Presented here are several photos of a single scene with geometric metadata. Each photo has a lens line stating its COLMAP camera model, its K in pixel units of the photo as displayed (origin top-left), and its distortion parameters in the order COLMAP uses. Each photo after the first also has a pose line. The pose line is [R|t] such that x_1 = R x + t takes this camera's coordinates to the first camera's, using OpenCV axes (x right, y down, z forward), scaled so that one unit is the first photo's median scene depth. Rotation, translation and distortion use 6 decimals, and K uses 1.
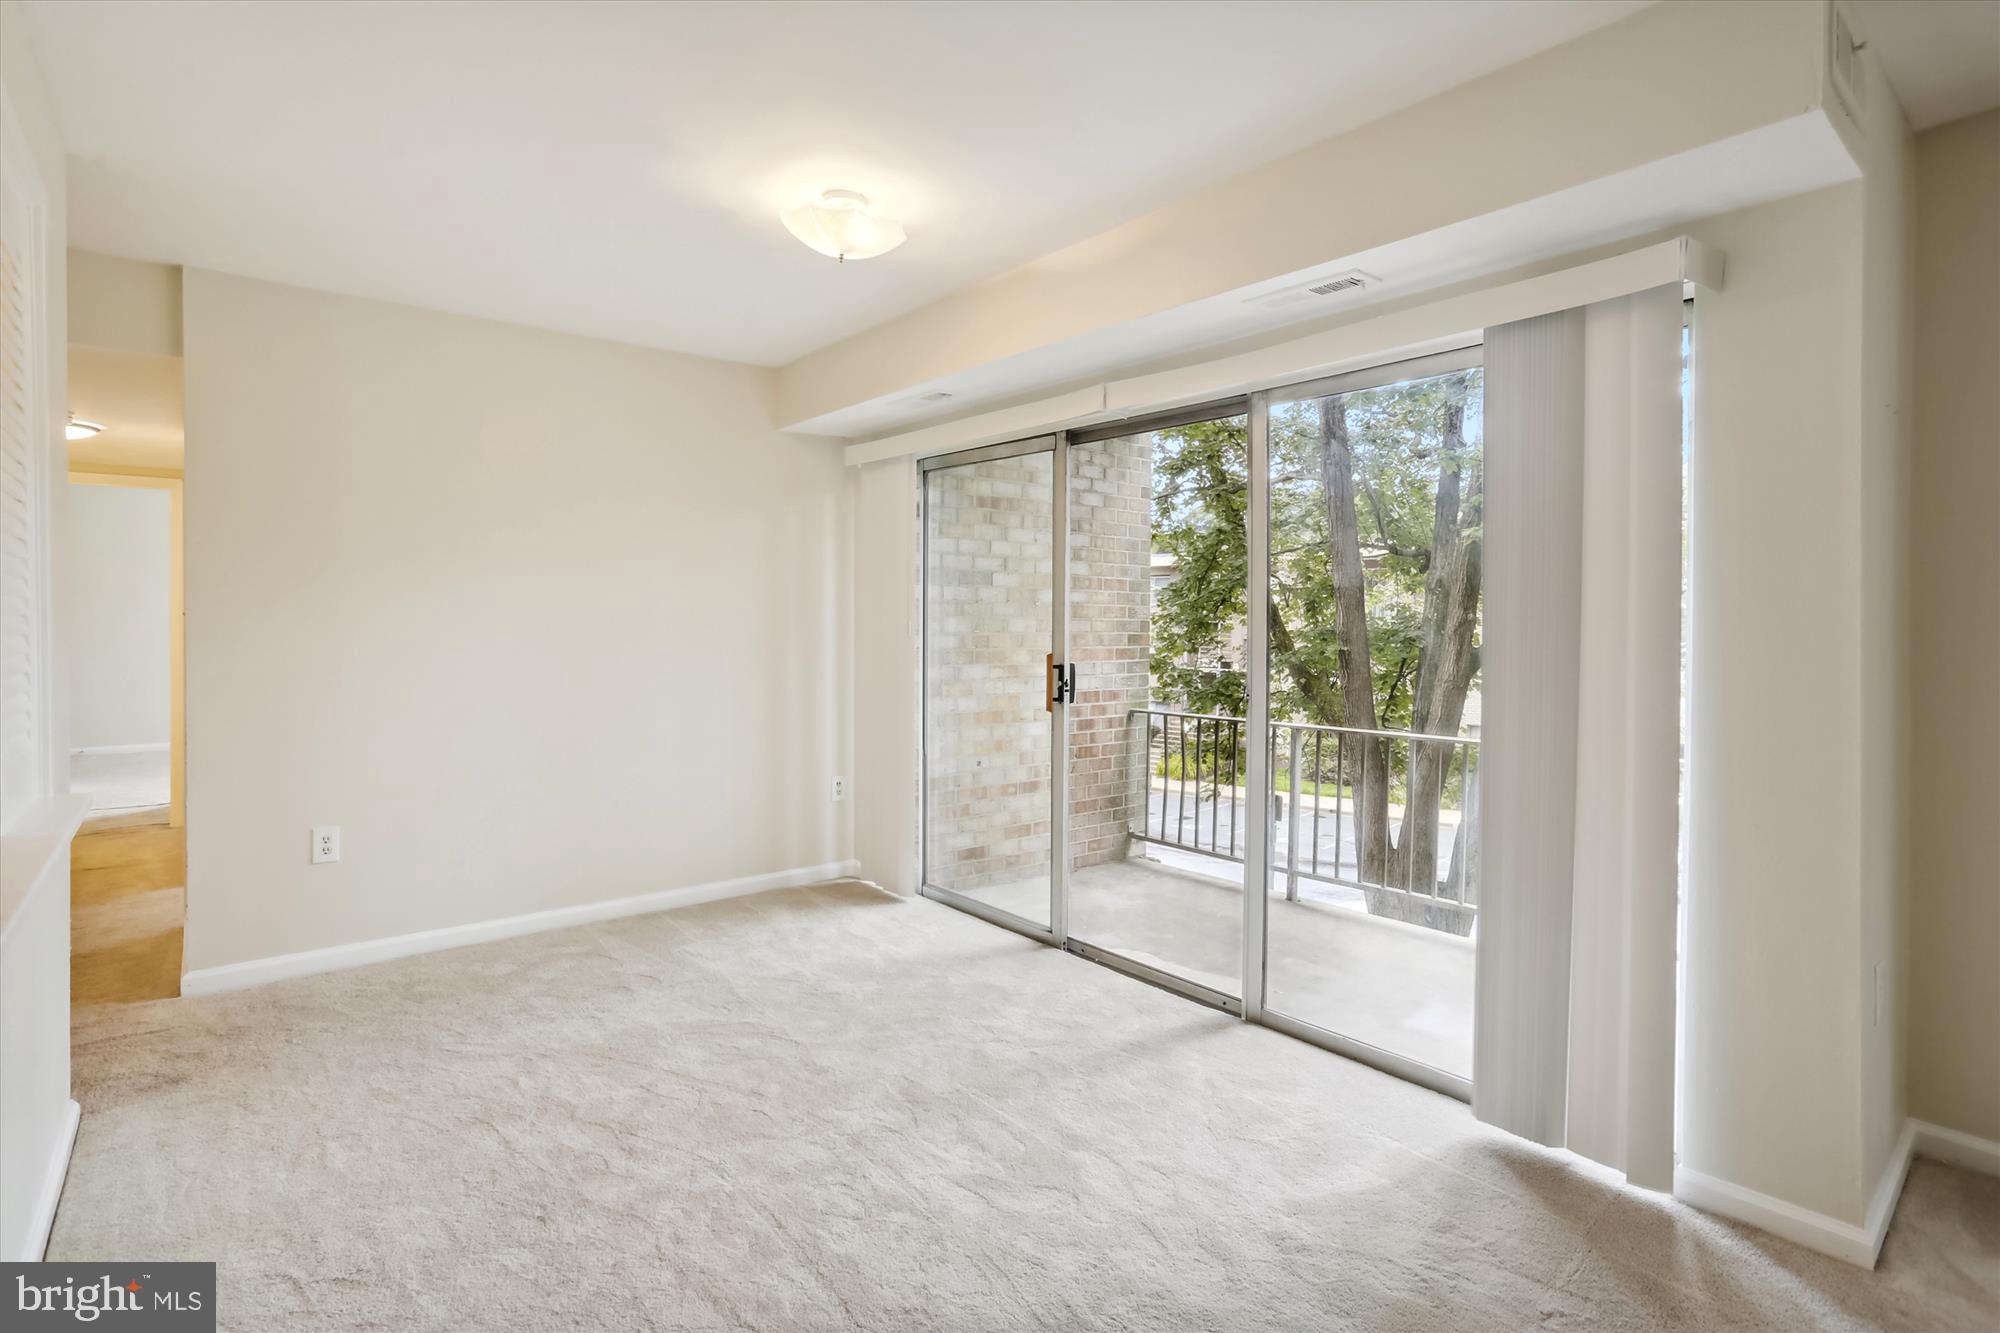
lens RADIAL K [[994.2, 0, 1001.6], [0, 994.2, 658.4], [0, 0, 1]] dist [-0.052351, 0.013760]
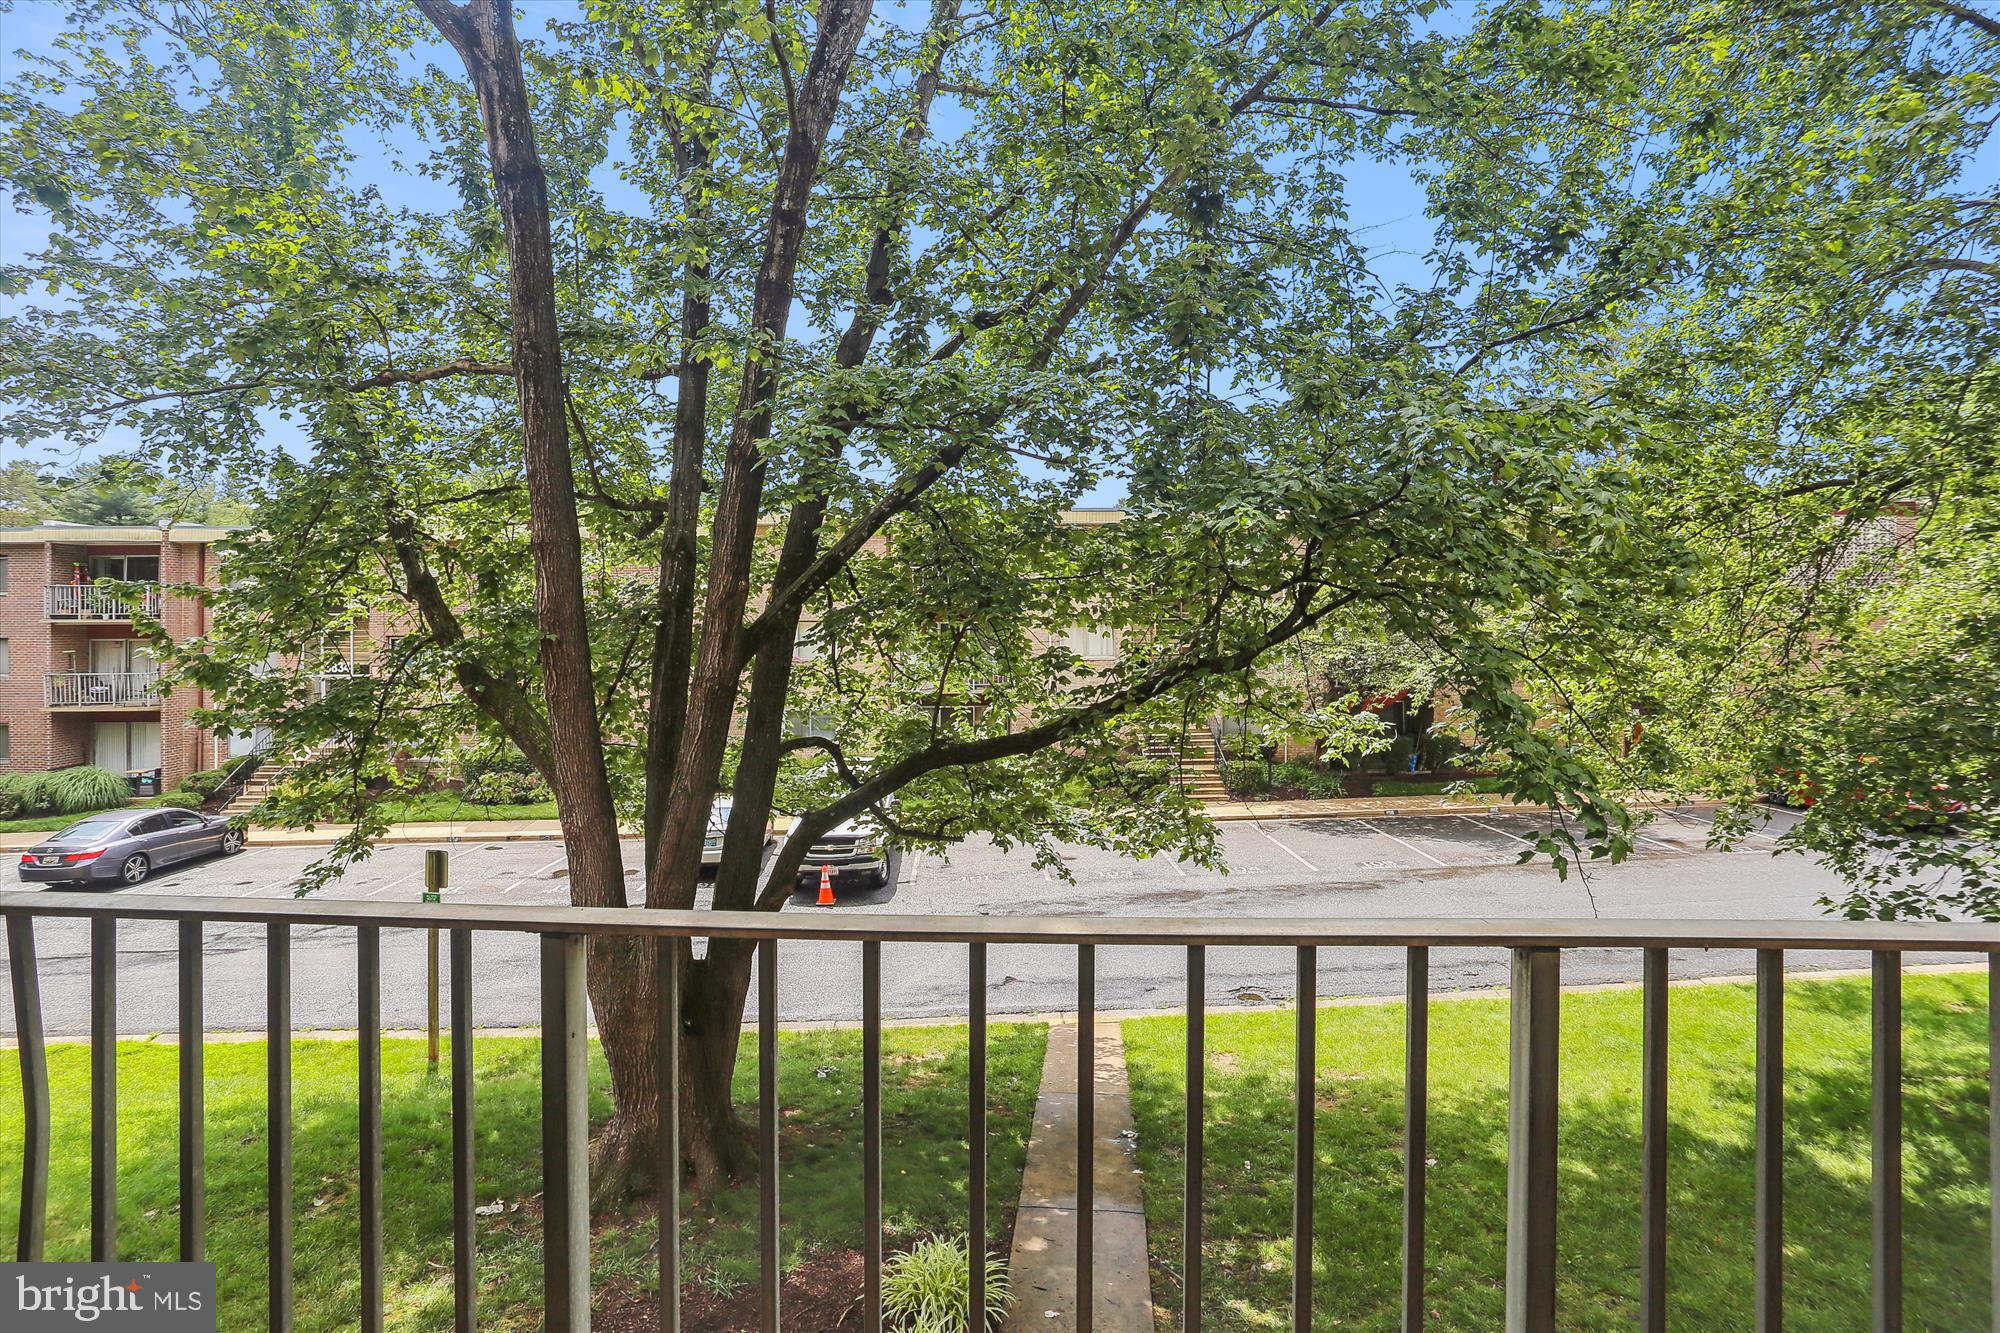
lens RADIAL K [[994.2, 0, 995.2], [0, 994.2, 620.9], [0, 0, 1]] dist [-0.052351, 0.013760]
pose [[0.716514, -0.016912, 0.697368, 0.252787], [0.039995, 0.999058, -0.016864, 0.006987], [-0.696425, 0.039974, 0.716515, 0.750539]]
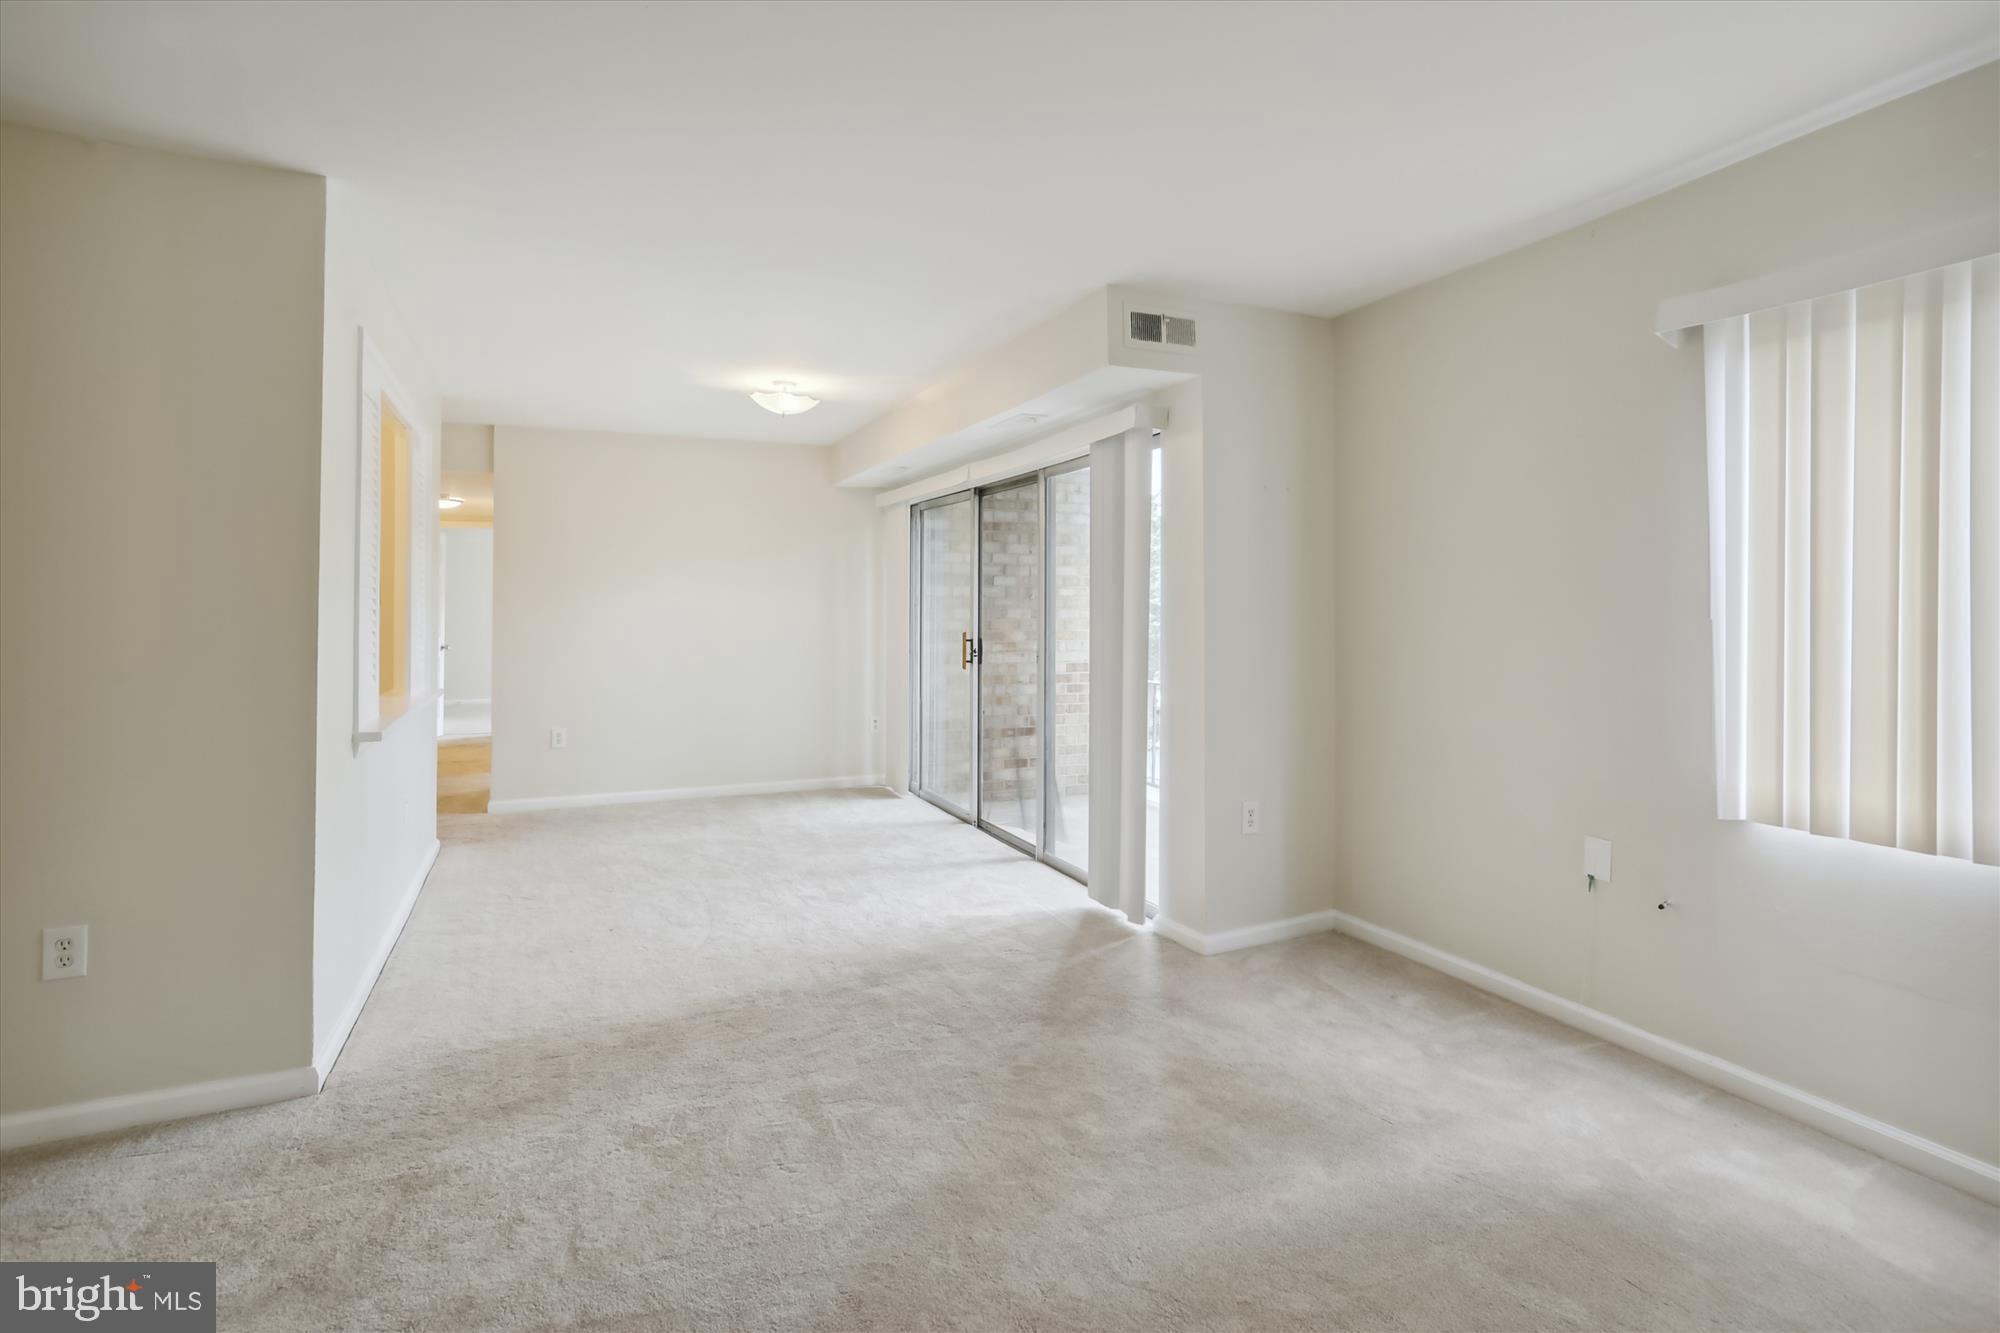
lens RADIAL K [[994.2, 0, 985.2], [0, 994.2, 626.6], [0, 0, 1]] dist [-0.052351, 0.013760]
pose [[0.960835, -0.002422, -0.277109, 0.404394], [-0.003403, 0.999783, -0.020538, 0.015078], [0.277099, 0.020677, 0.960619, -0.381493]]
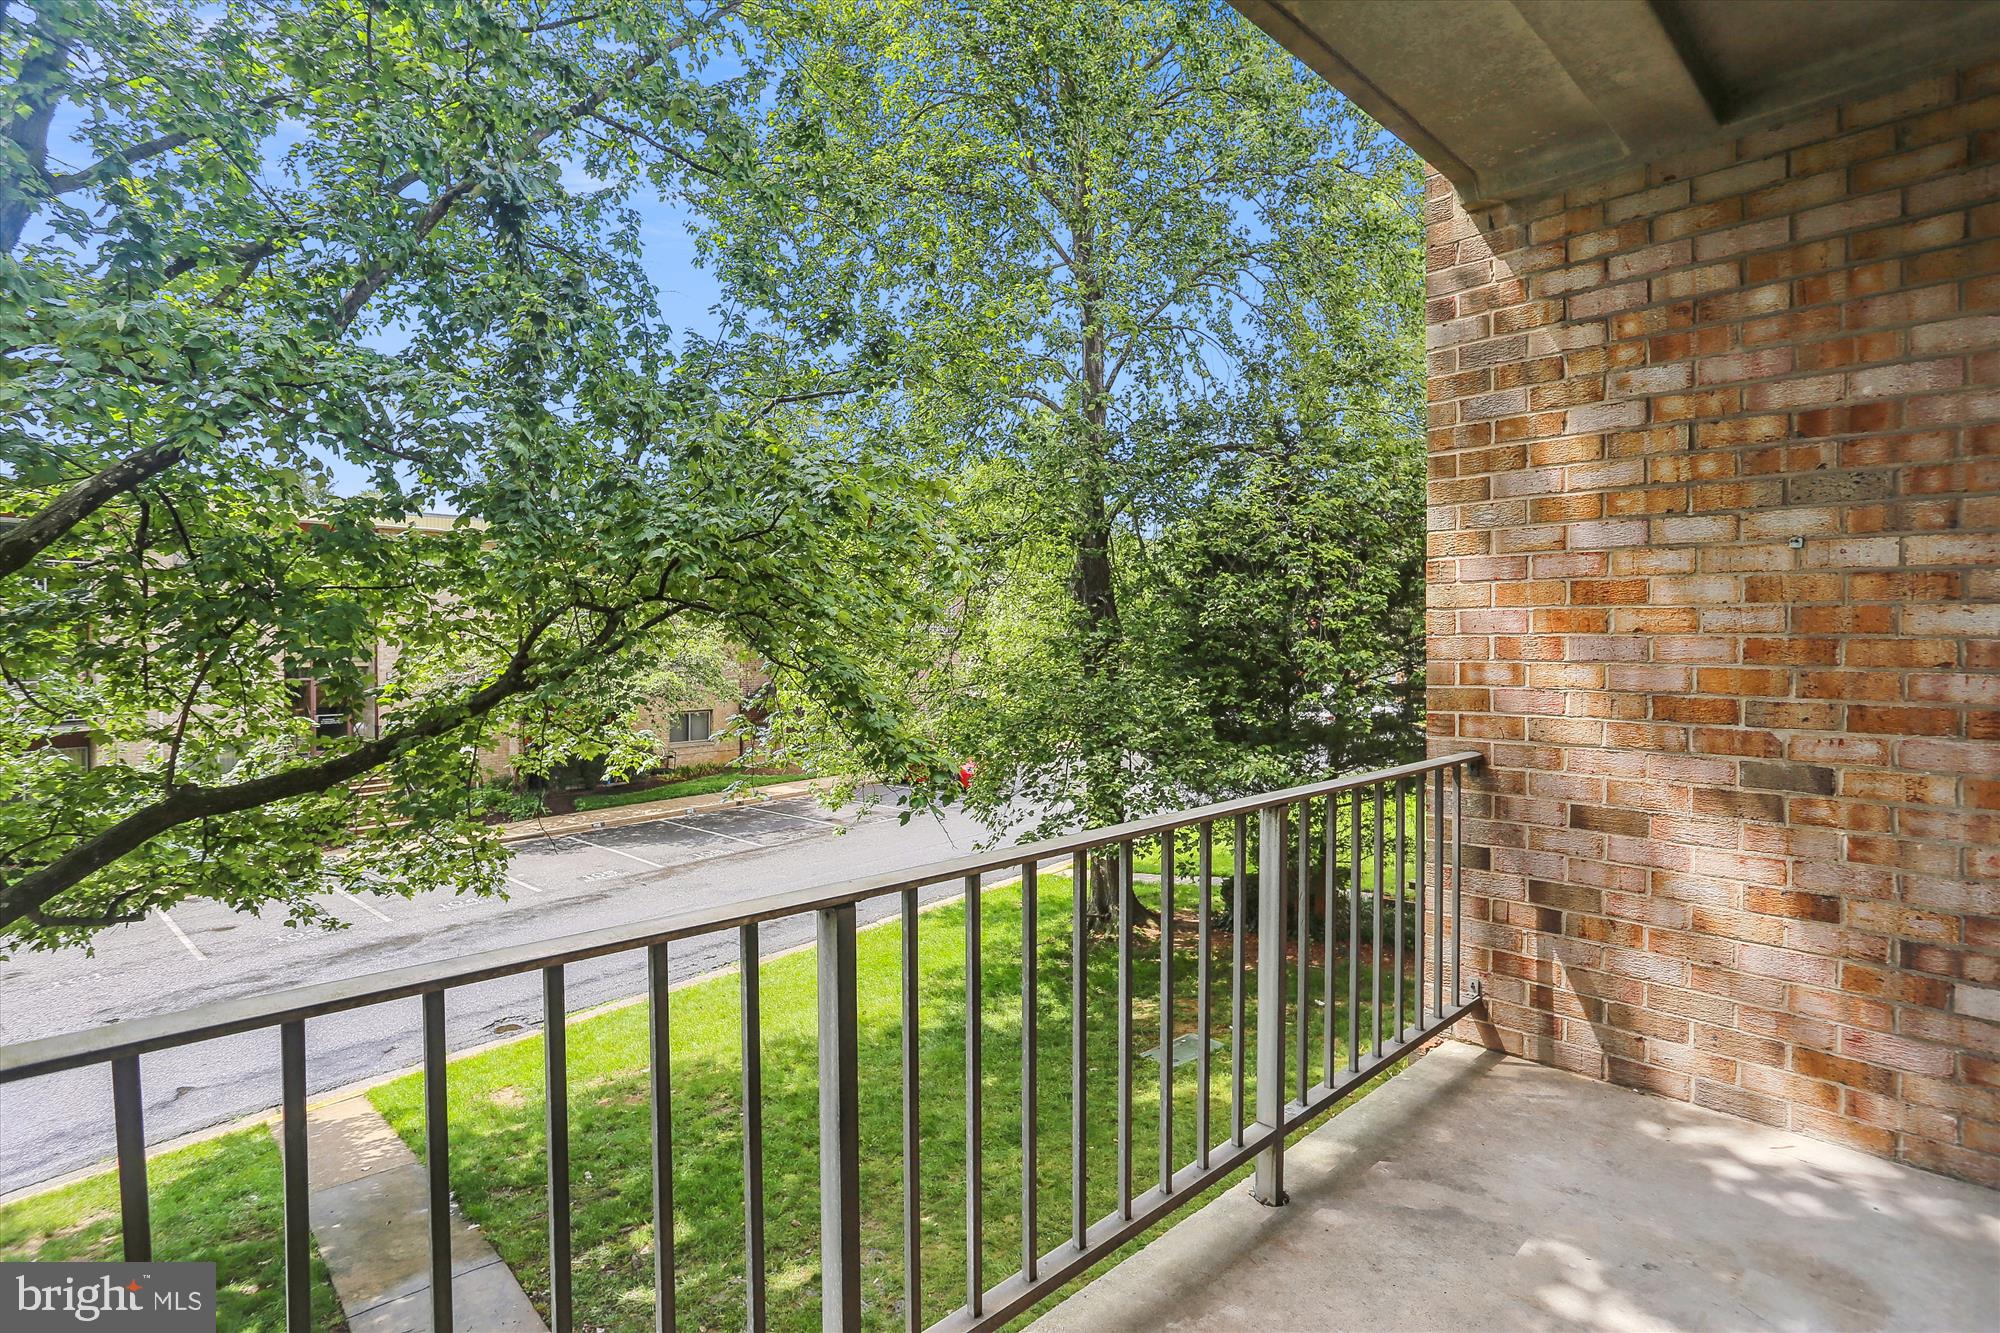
lens RADIAL K [[994.2, 0, 994.5], [0, 994.2, 660.3], [0, 0, 1]] dist [-0.052351, 0.013760]
pose [[-0.034535, -0.036998, 0.998718, 0.009772], [0.035667, 0.998632, 0.038228, -0.007516], [-0.998767, 0.036942, -0.033168, 1.028696]]
